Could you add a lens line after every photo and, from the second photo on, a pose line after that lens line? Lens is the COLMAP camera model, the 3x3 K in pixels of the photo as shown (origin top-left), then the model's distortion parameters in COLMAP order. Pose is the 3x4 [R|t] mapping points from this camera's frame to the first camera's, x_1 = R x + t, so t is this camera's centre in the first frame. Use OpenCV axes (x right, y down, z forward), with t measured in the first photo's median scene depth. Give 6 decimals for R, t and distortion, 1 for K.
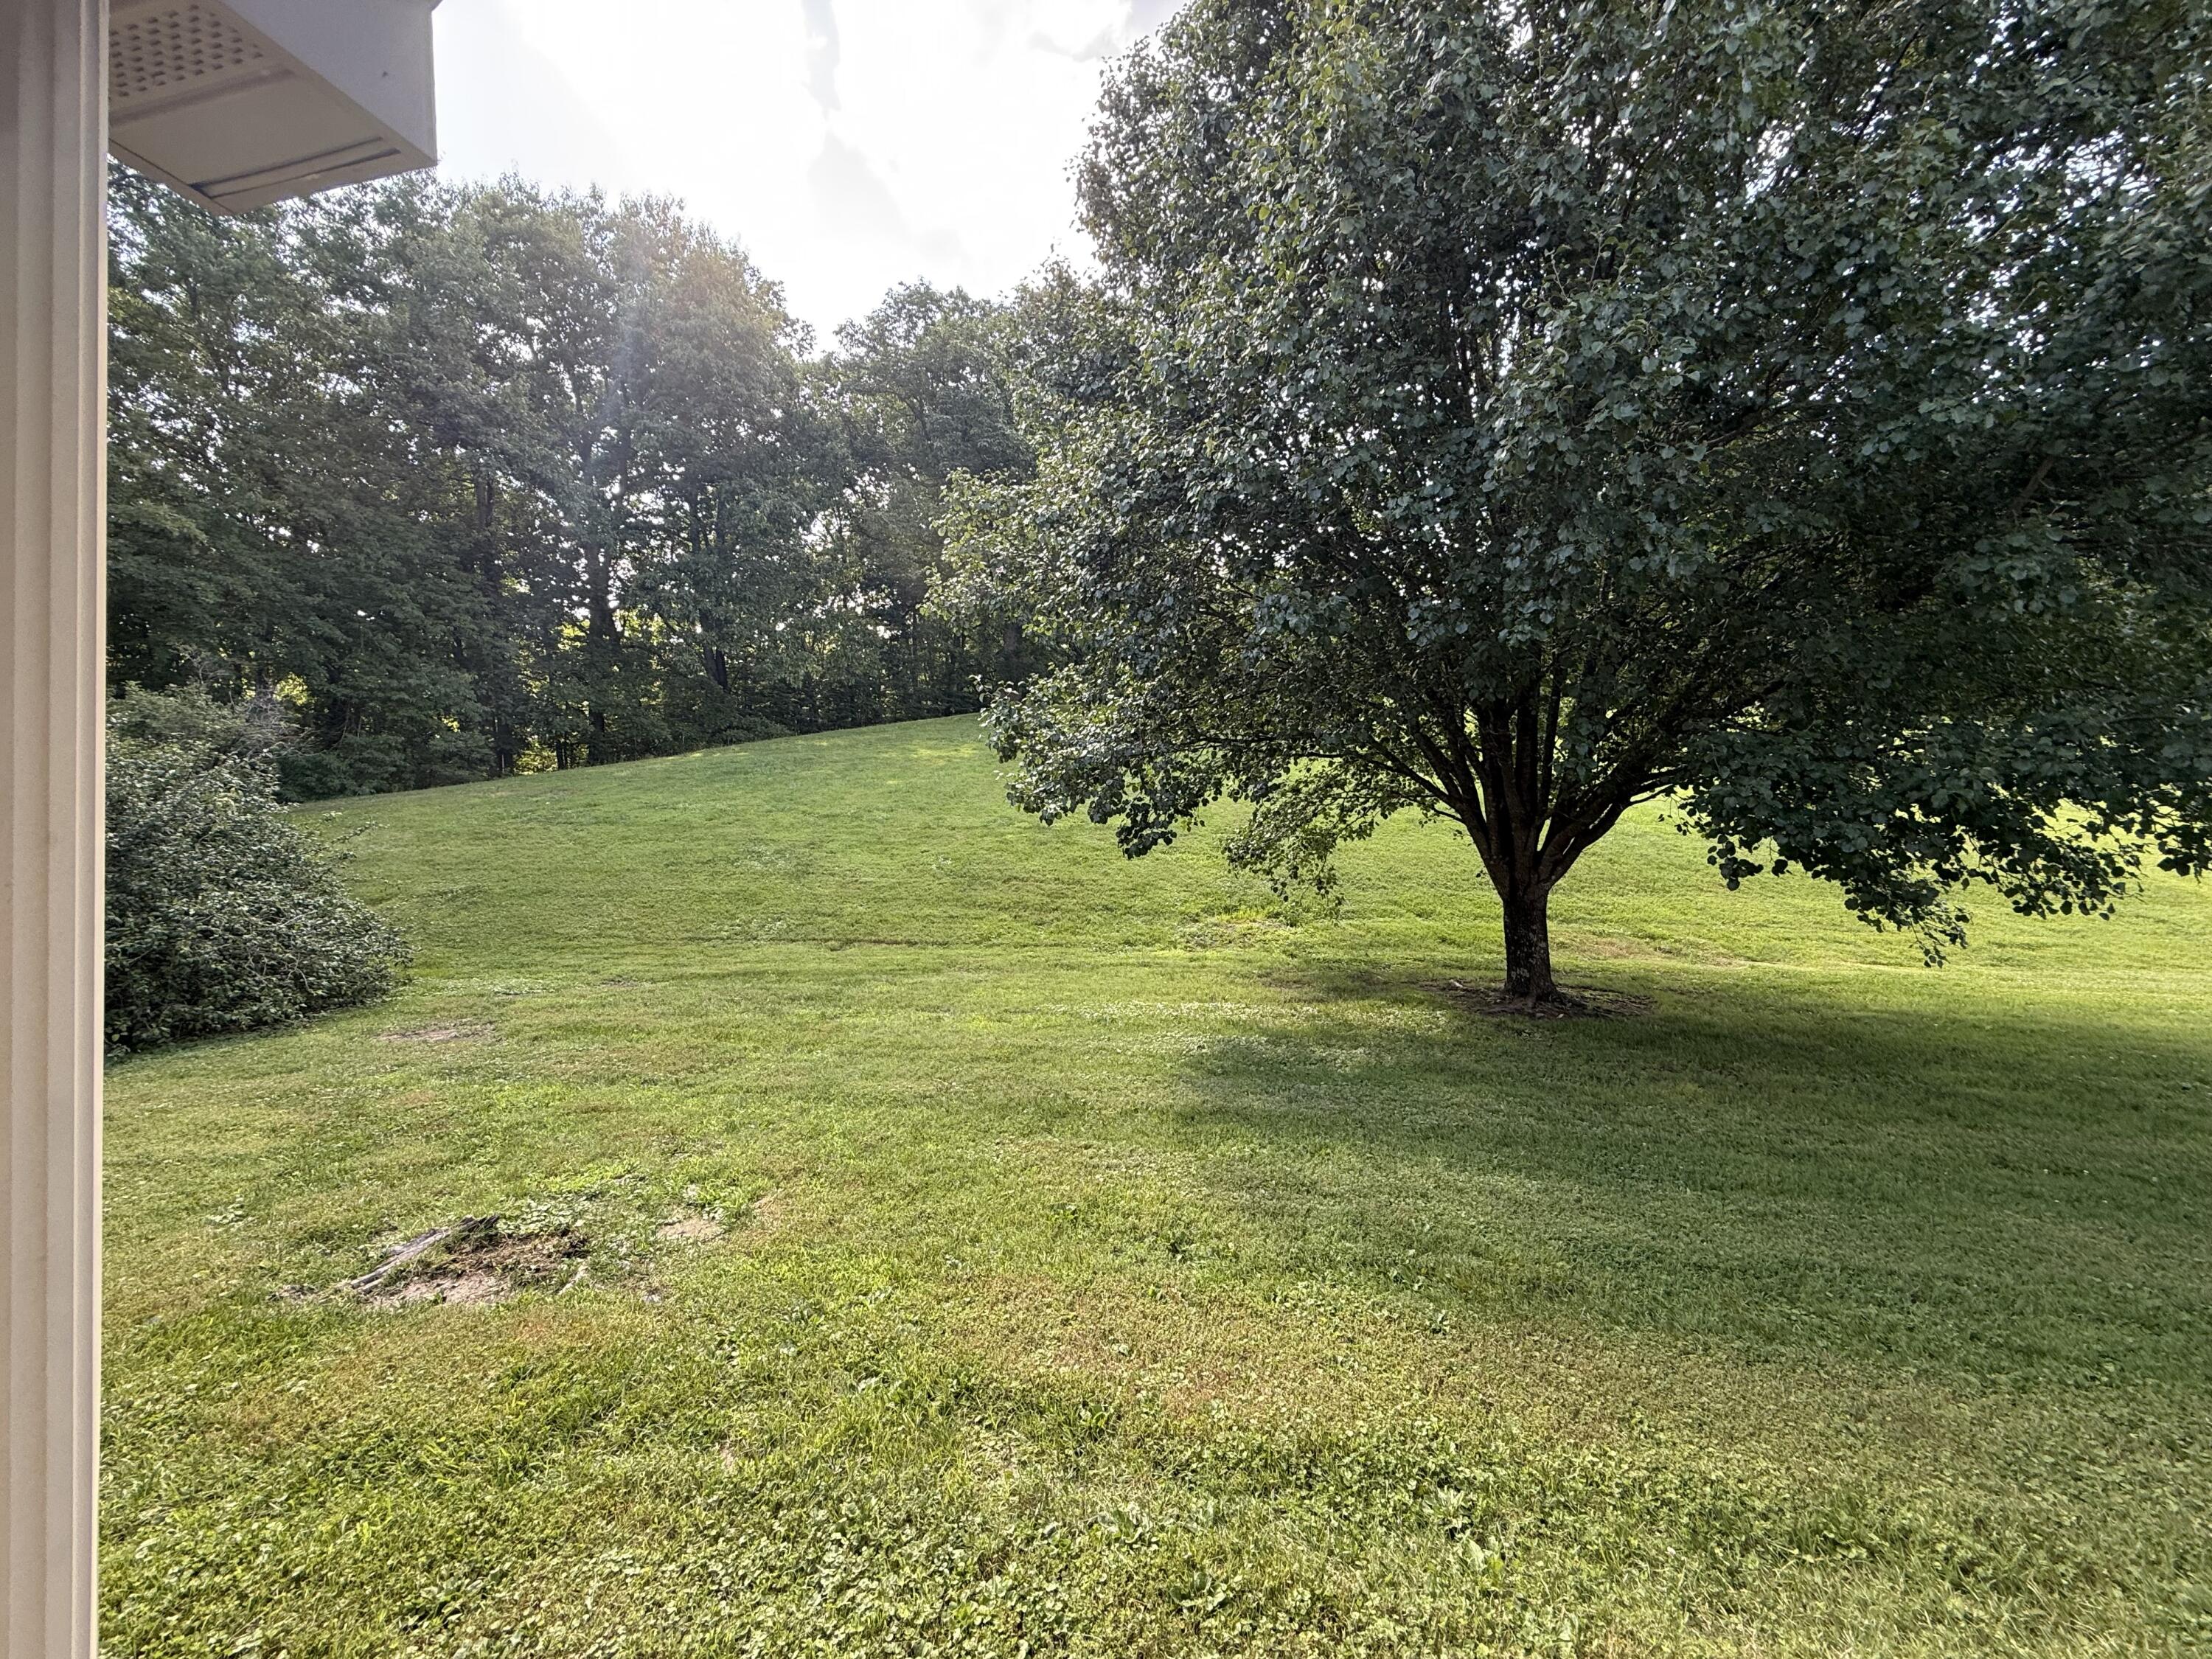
lens RADIAL K [[886.8, 0, 1104.7], [0, 886.8, 835.8], [0, 0, 1]] dist [-0.000478, -0.000901]
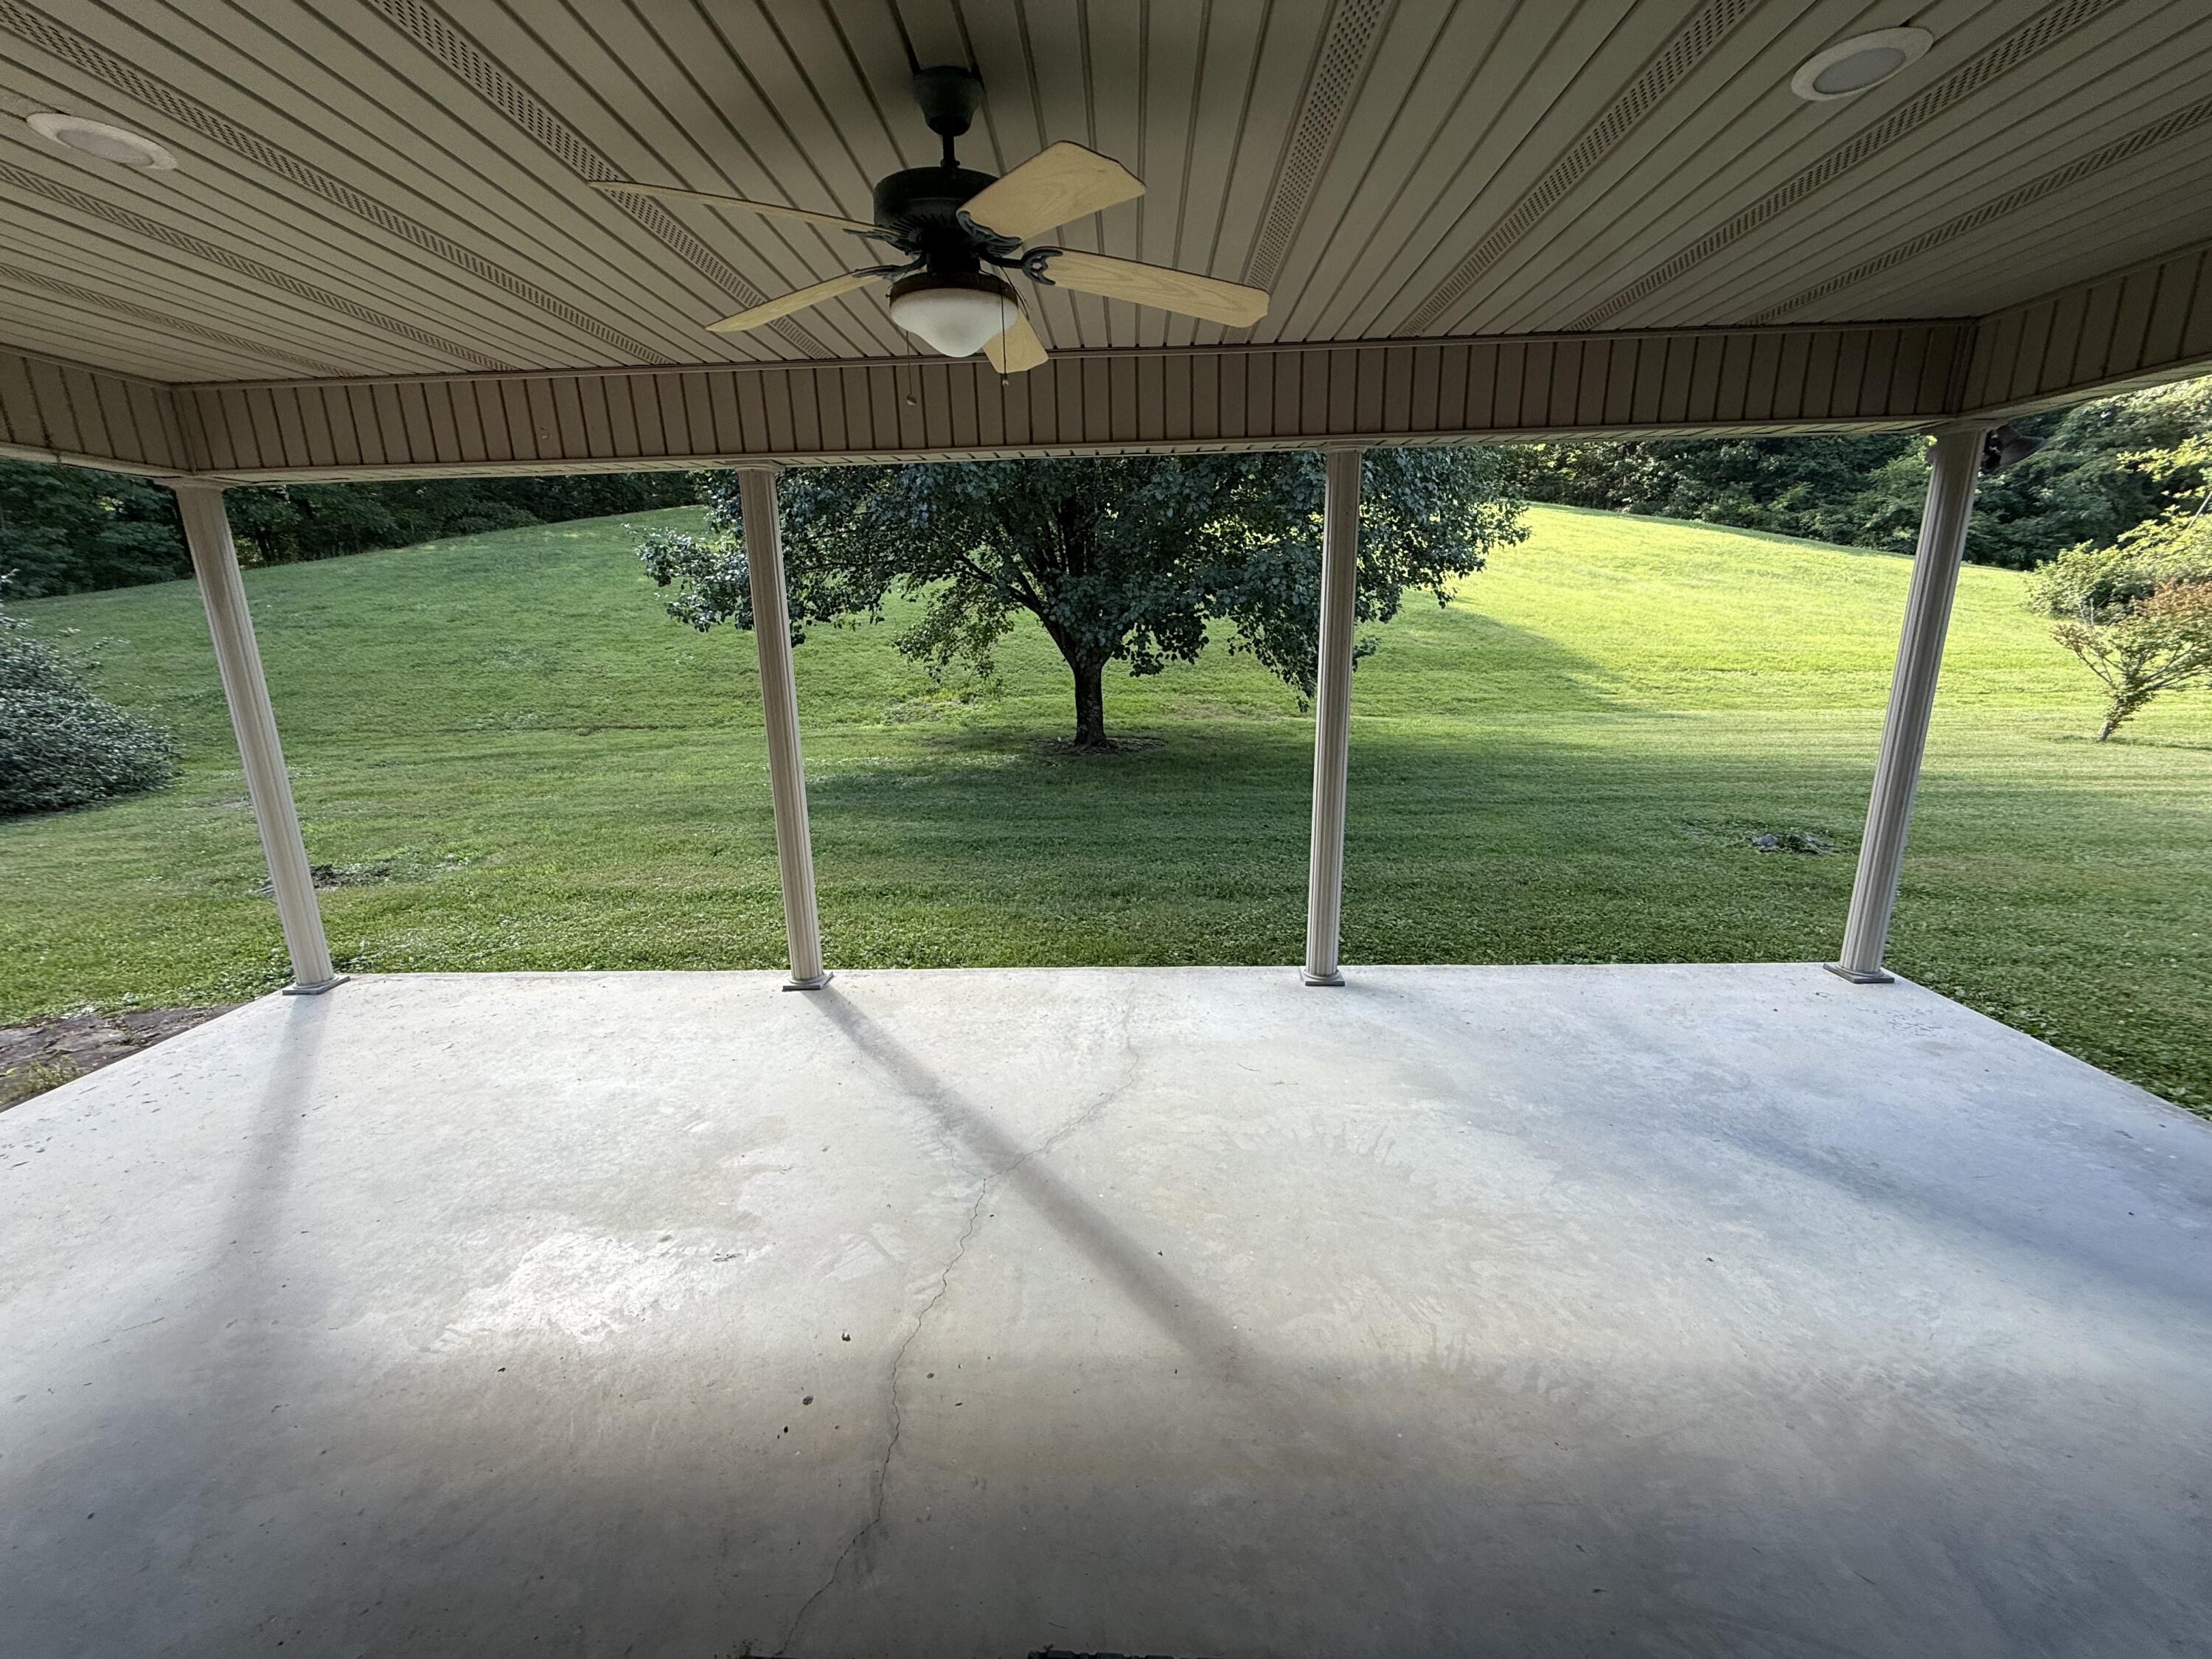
lens RADIAL K [[886.8, 0, 1106.3], [0, 886.8, 831.0], [0, 0, 1]] dist [-0.000478, -0.000901]
pose [[0.981763, -0.057739, 0.181127, 0.166738], [0.014451, 0.972672, 0.231734, -0.012243], [-0.189557, -0.224891, 0.955768, -0.308526]]
